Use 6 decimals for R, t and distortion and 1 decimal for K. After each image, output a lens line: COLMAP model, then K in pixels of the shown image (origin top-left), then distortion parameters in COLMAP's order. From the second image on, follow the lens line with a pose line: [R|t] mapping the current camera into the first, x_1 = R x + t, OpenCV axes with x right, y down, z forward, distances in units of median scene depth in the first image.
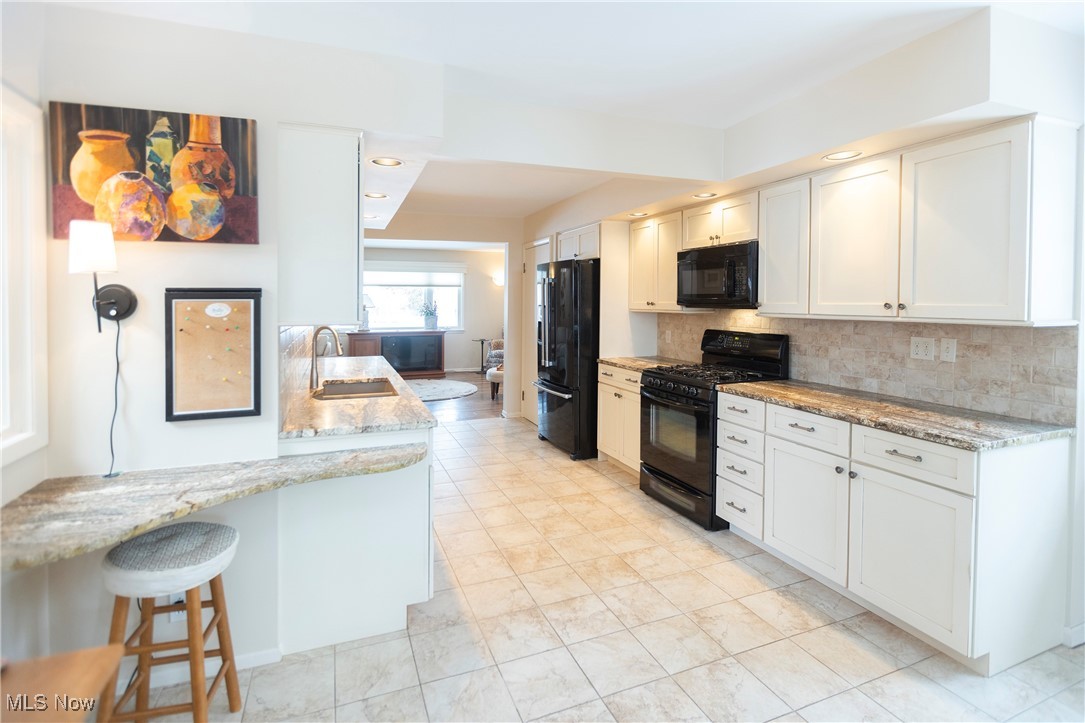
lens RADIAL K [[489.3, 0, 540.9], [0, 489.3, 315.3], [0, 0, 1]] dist [-0.002584, -0.000255]
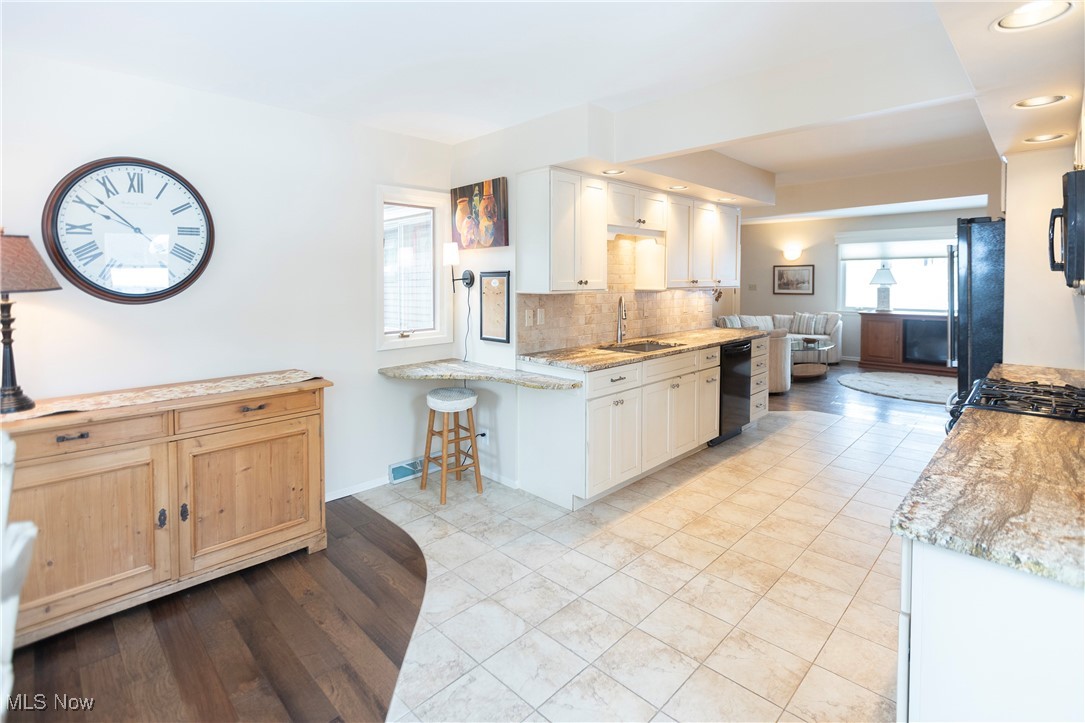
lens RADIAL K [[540.5, 0, 555.0], [0, 540.5, 295.4], [0, 0, 1]] dist [-0.016394, 0.000054]
pose [[0.421014, 0.033627, -0.906431, 1.094331], [-0.024556, 0.999369, 0.025669, -0.019236], [0.906722, 0.011451, 0.421574, 0.291128]]
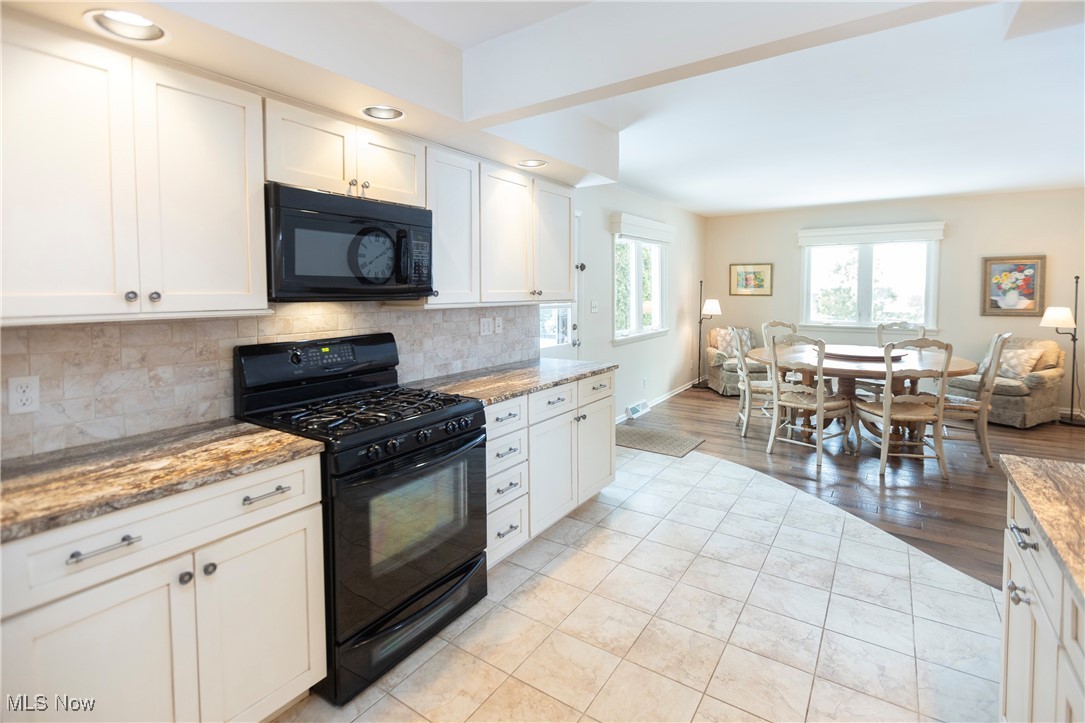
lens RADIAL K [[485.8, 0, 525.9], [0, 485.8, 307.6], [0, 0, 1]] dist [0.023372, -0.015215]
pose [[-0.505302, -0.020805, 0.862692, -0.479661], [0.033788, 0.998466, 0.043870, -0.044694], [-0.862281, 0.051316, -0.503823, 1.934151]]
